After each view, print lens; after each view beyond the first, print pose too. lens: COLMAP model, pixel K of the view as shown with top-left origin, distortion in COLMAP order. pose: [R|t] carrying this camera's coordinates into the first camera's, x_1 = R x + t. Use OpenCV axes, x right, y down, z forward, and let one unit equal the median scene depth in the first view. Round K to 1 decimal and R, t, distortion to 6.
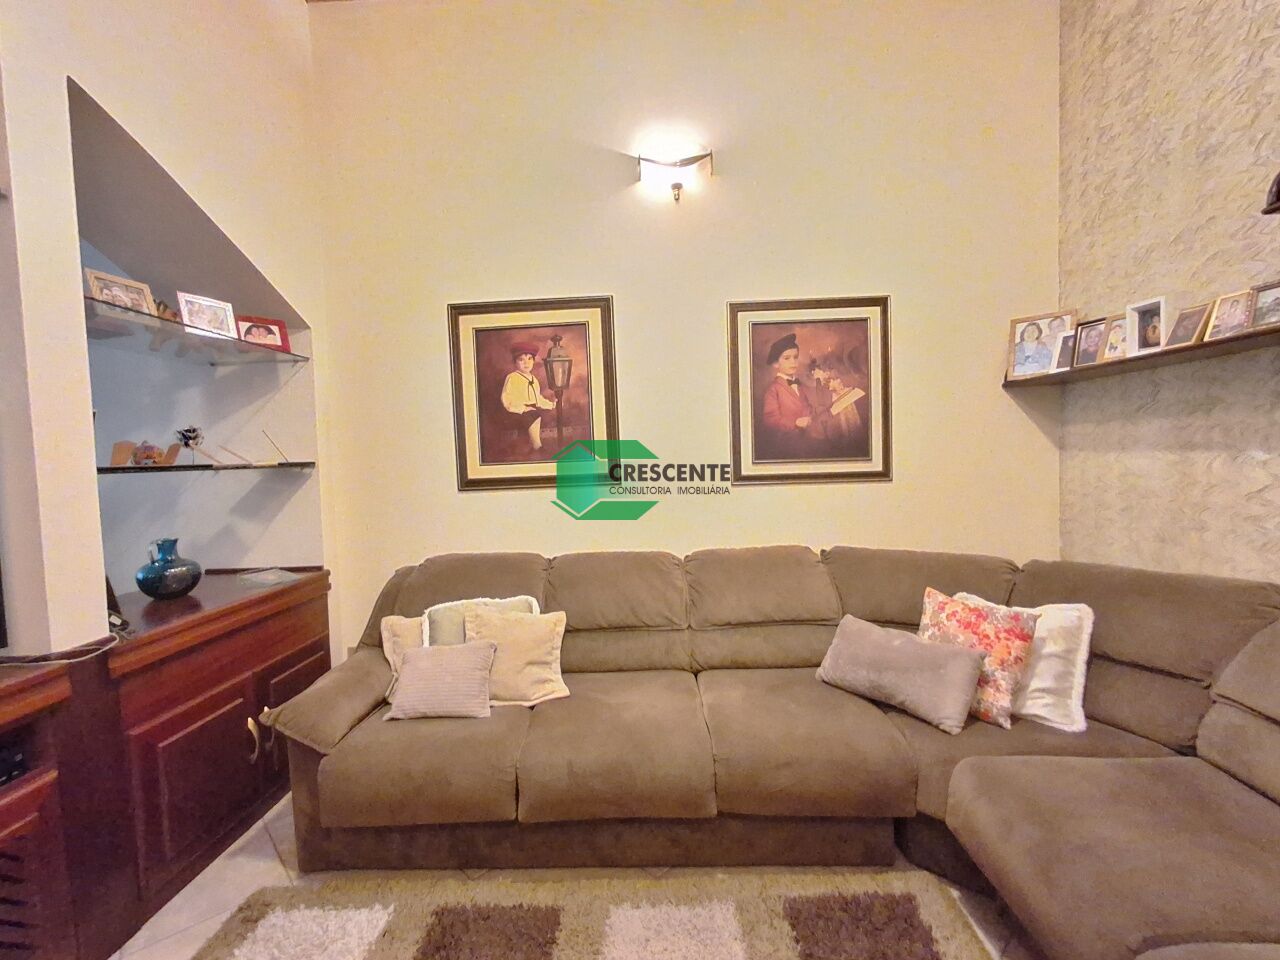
lens RADIAL K [[588.9, 0, 635.7], [0, 588.9, 483.5], [0, 0, 1]] dist [0.017044, 0.001815]
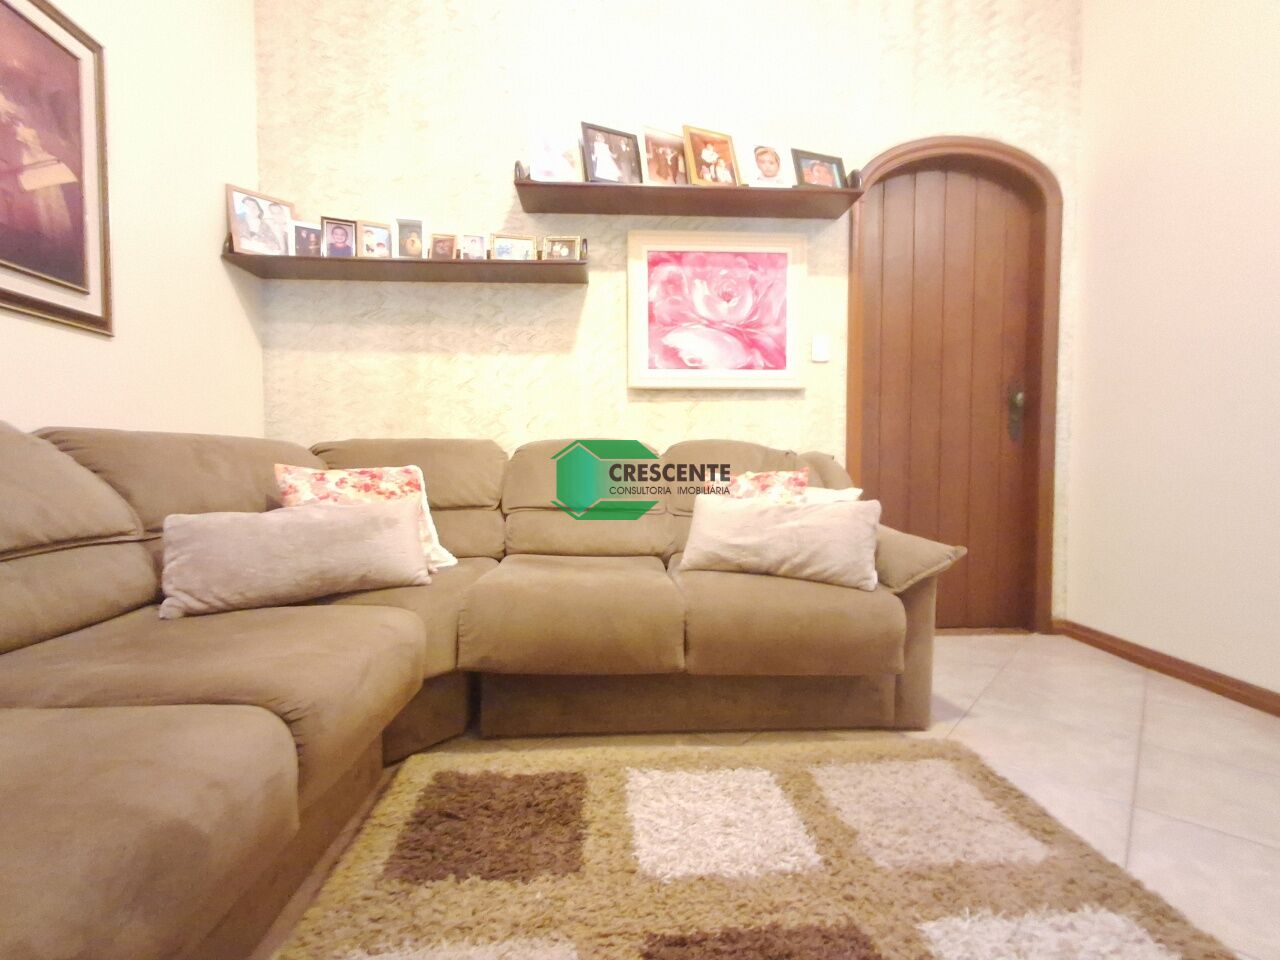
lens RADIAL K [[588.9, 0, 635.8], [0, 588.9, 477.8], [0, 0, 1]] dist [0.017044, 0.001815]
pose [[-0.073211, 0.013776, 0.997221, -0.314412], [0.048836, 0.998755, -0.010212, 0.222172], [-0.996120, 0.047953, -0.073793, 0.579437]]
